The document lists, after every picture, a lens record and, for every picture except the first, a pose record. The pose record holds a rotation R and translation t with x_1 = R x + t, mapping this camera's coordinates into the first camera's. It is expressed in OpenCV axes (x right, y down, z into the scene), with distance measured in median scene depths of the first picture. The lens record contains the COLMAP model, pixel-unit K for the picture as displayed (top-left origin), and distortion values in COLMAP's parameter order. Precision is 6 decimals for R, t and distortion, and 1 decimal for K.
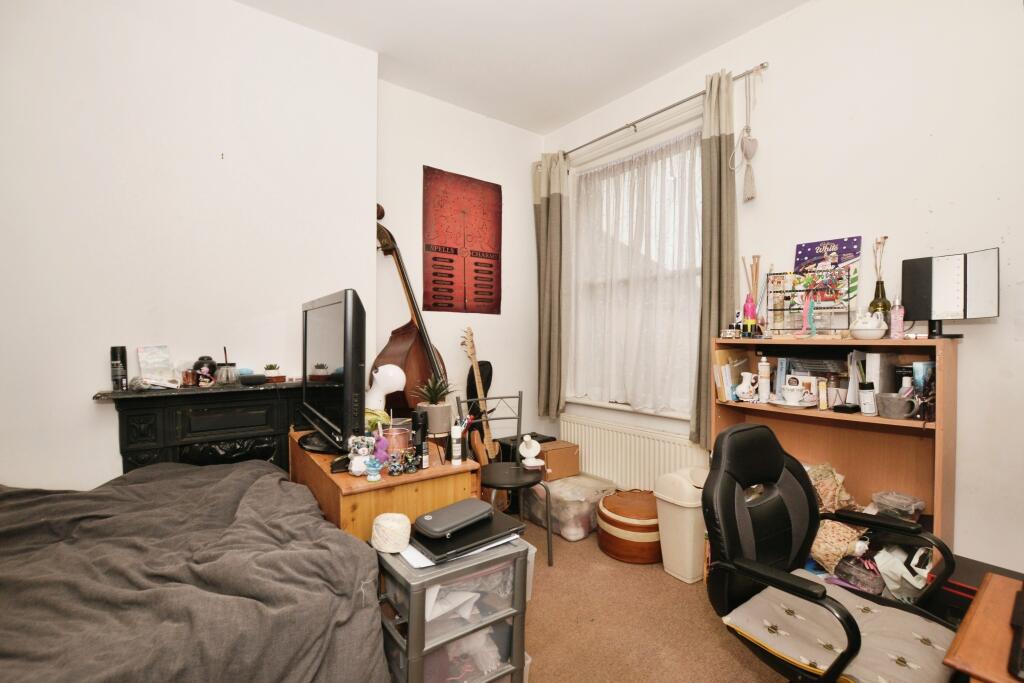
lens RADIAL K [[467.9, 0, 511.9], [0, 467.9, 336.8], [0, 0, 1]] dist [-0.016784, -0.000197]
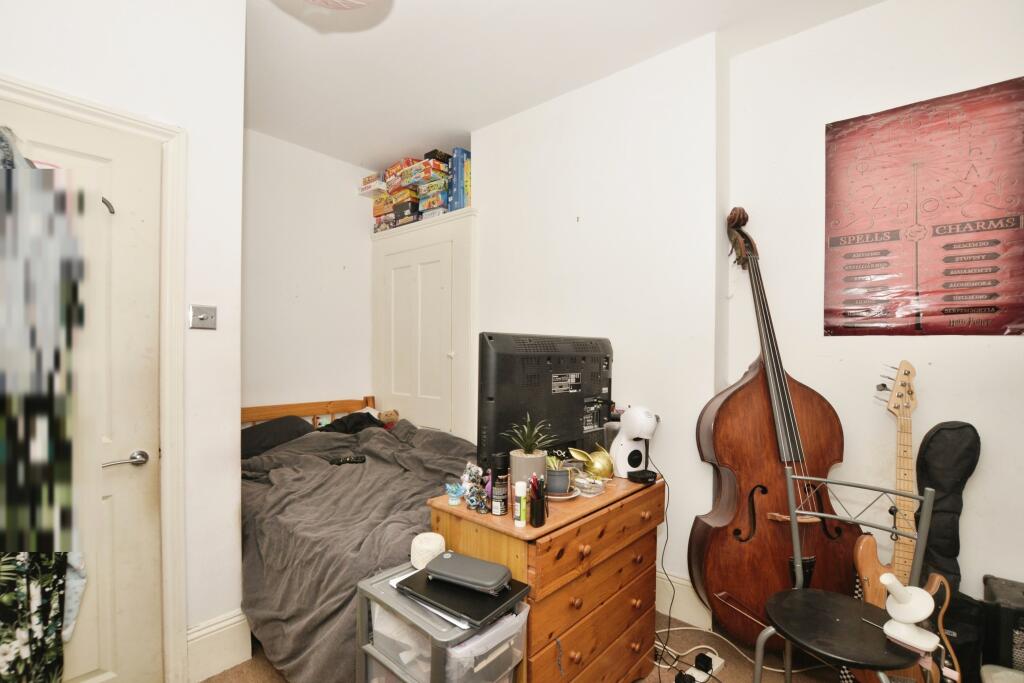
lens RADIAL K [[467.9, 0, 512.9], [0, 467.9, 348.5], [0, 0, 1]] dist [-0.016784, -0.000197]
pose [[0.213809, -0.001139, -0.976875, 0.378763], [-0.007613, 0.999967, -0.002832, -0.030876], [0.976846, 0.008042, 0.213794, 0.404550]]
